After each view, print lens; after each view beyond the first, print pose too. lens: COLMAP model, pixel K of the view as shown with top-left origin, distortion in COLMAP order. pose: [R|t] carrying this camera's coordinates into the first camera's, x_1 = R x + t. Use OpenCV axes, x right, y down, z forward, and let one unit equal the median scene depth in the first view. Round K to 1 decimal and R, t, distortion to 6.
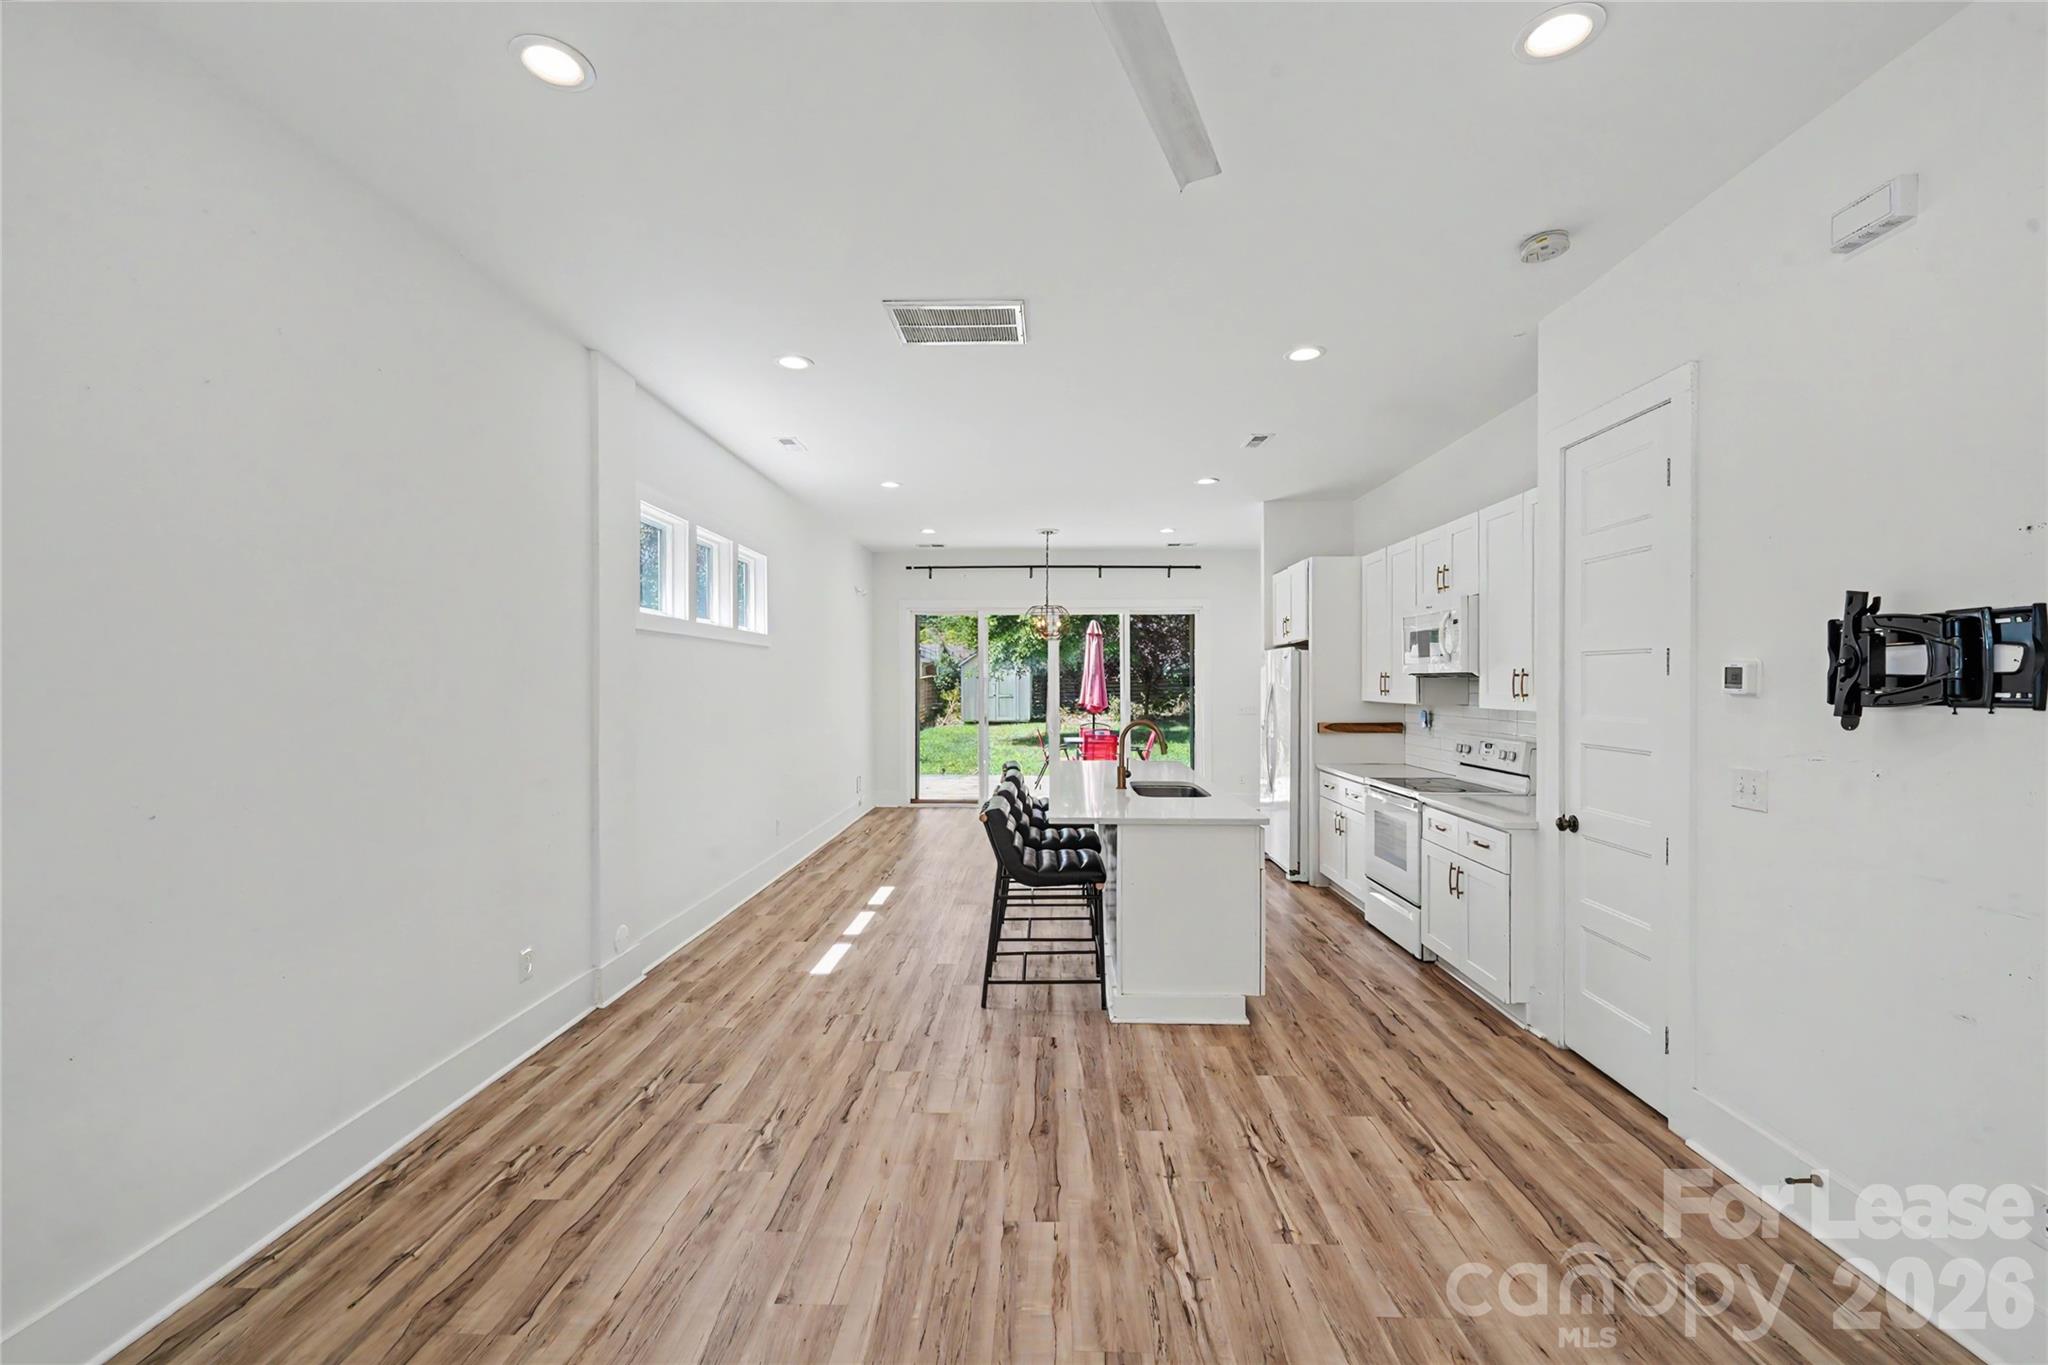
lens RADIAL K [[841.9, 0, 1009.9], [0, 841.9, 678.4], [0, 0, 1]] dist [0.002738, -0.001552]
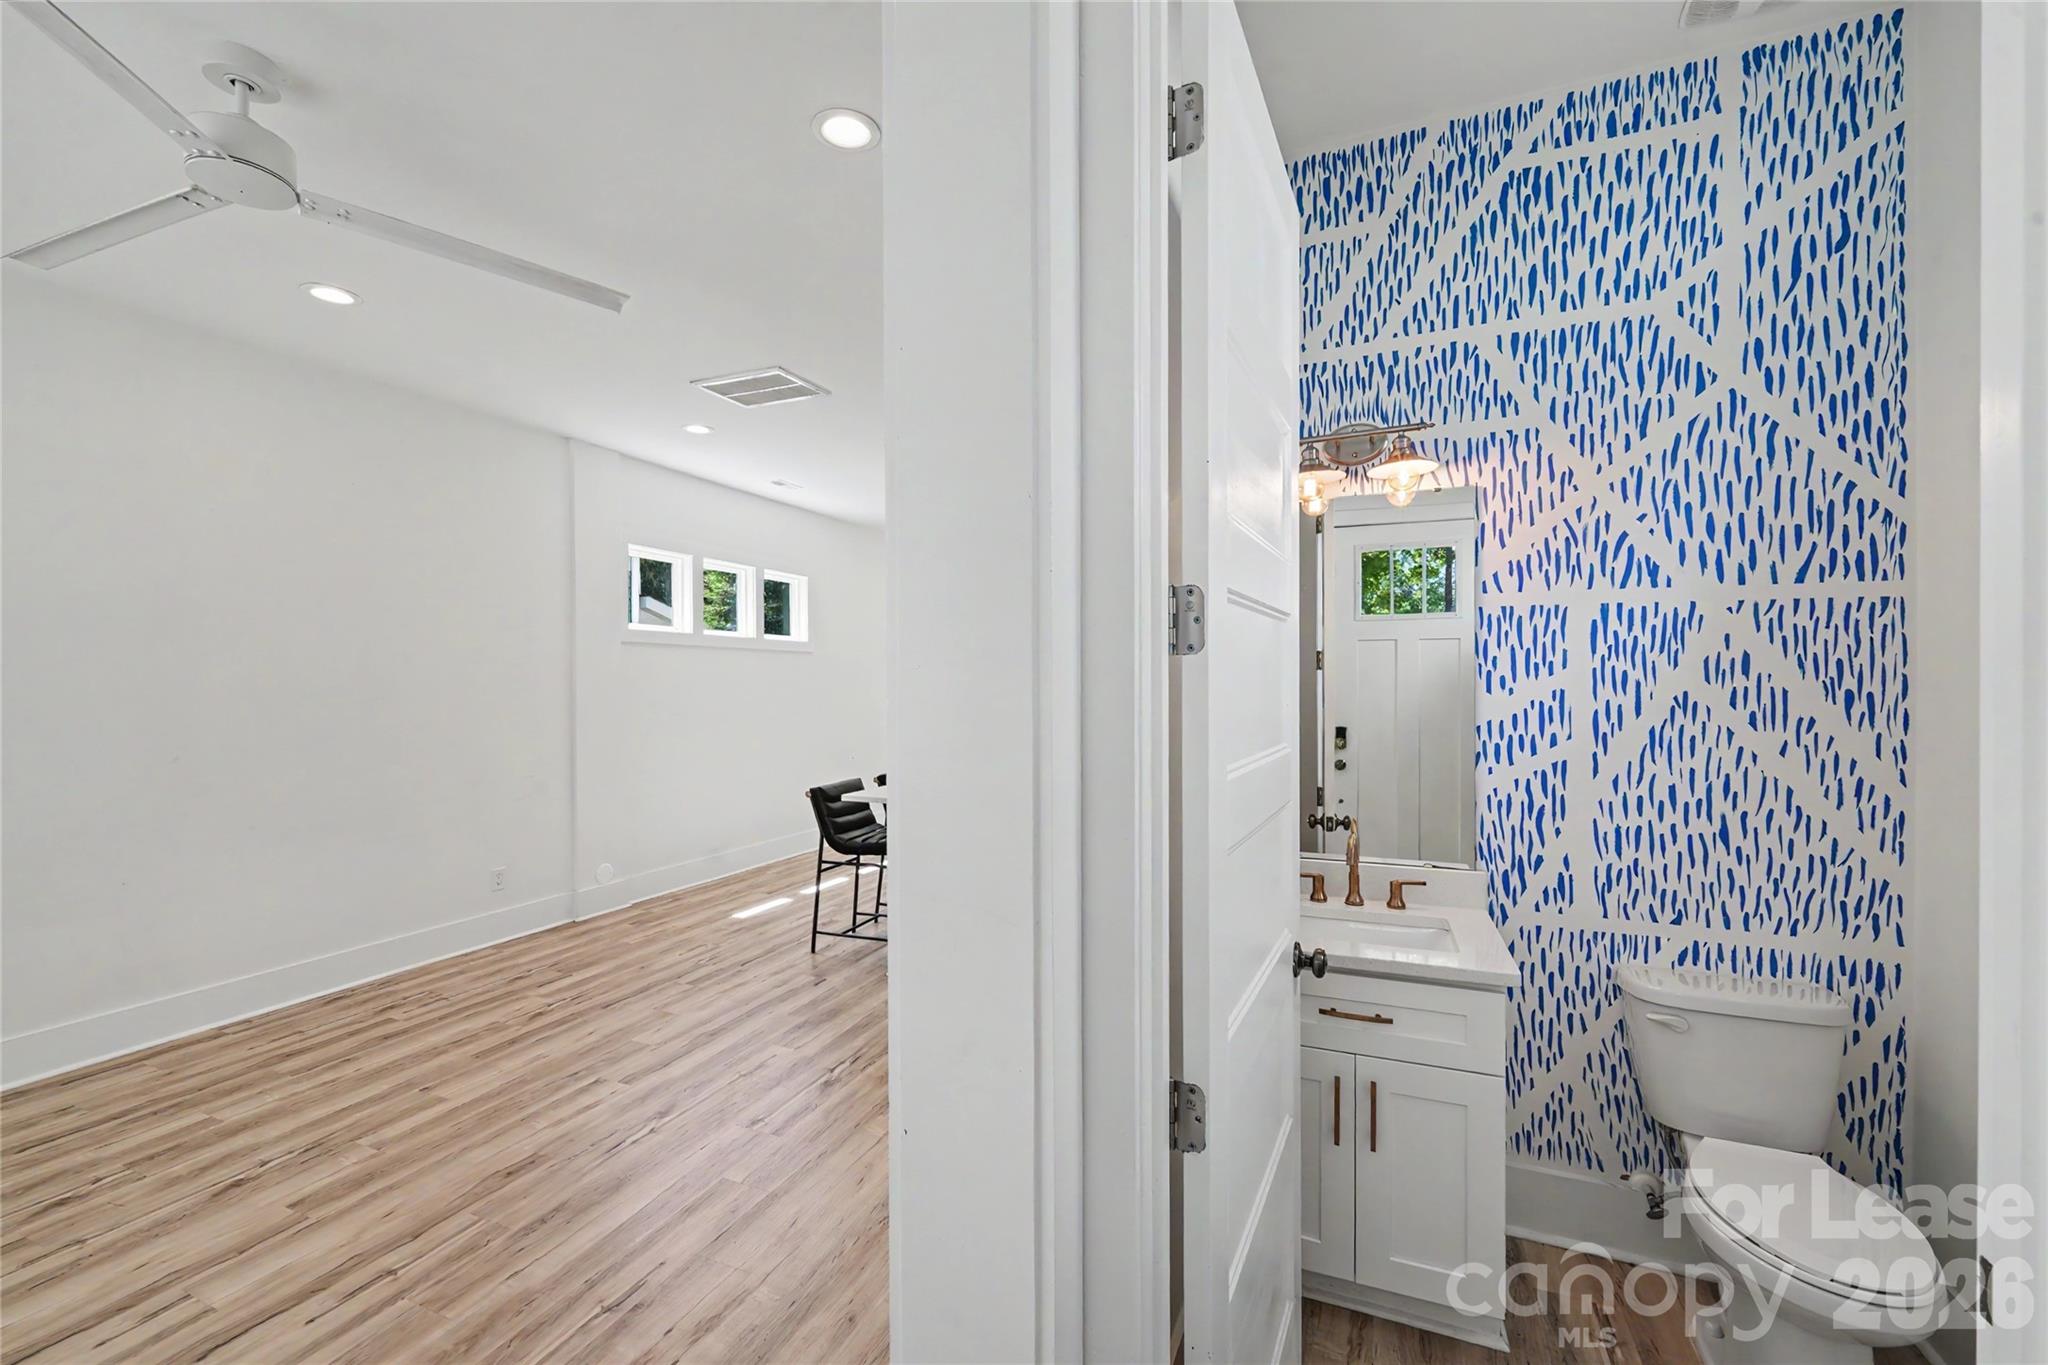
lens RADIAL K [[841.9, 0, 1014.6], [0, 841.9, 688.3], [0, 0, 1]] dist [0.002738, -0.001552]
pose [[0.931922, -0.000098, -0.362658, 0.747755], [0.005129, 0.999903, 0.012911, 0.000150], [0.362622, -0.013892, 0.931833, -0.011102]]
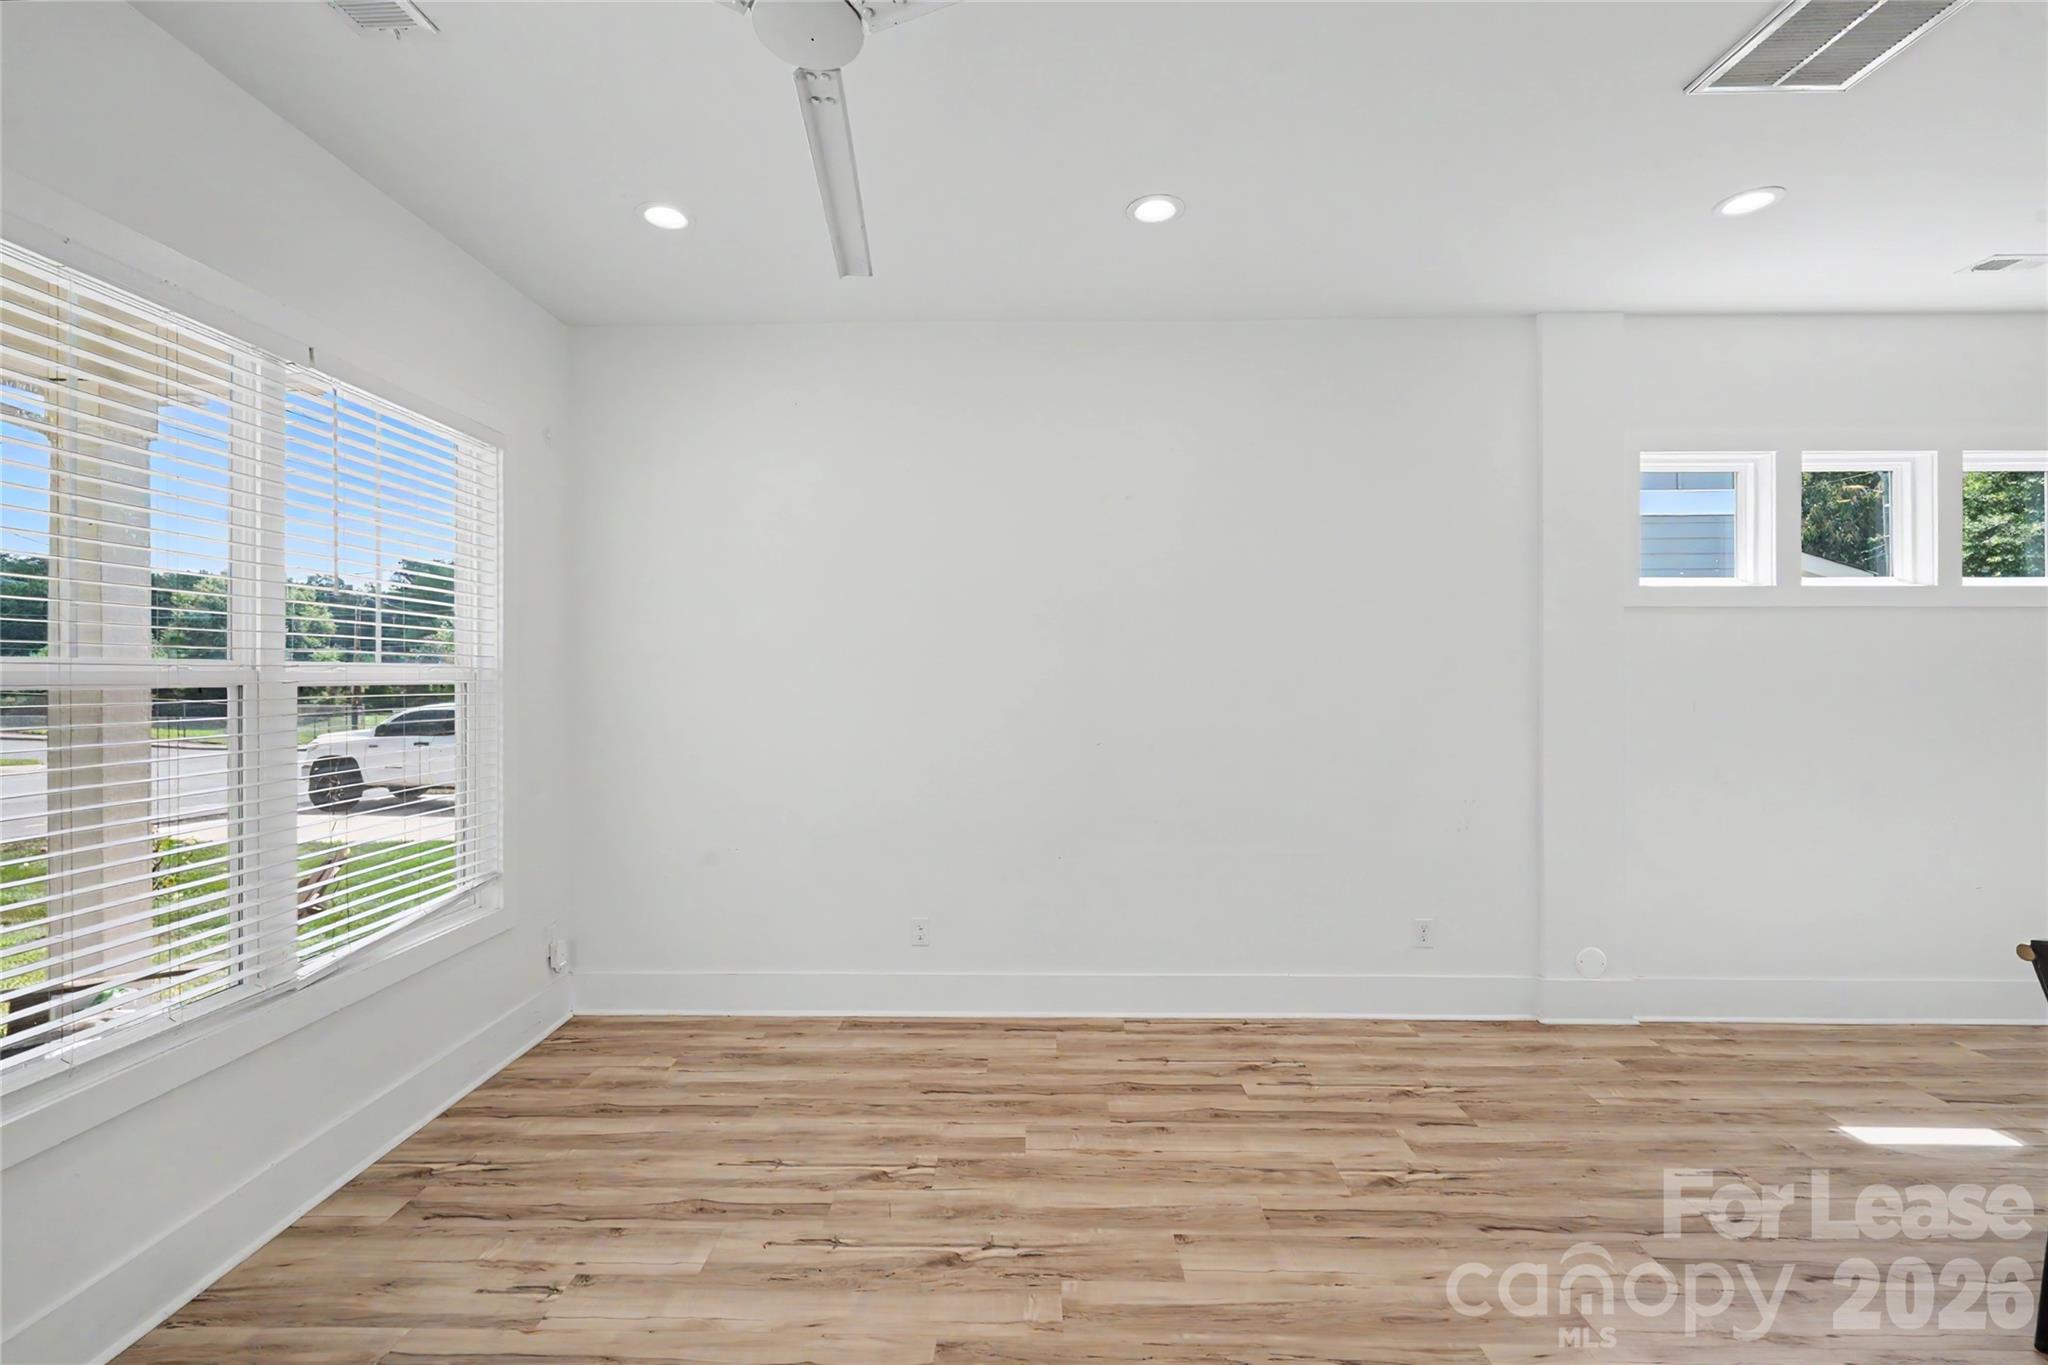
lens RADIAL K [[841.9, 0, 1025.7], [0, 841.9, 675.8], [0, 0, 1]] dist [0.002738, -0.001552]
pose [[0.025391, 0.002854, -0.999674, 0.478107], [0.007164, 0.999970, 0.003036, 0.002471], [0.999652, -0.007239, 0.025370, 0.458436]]
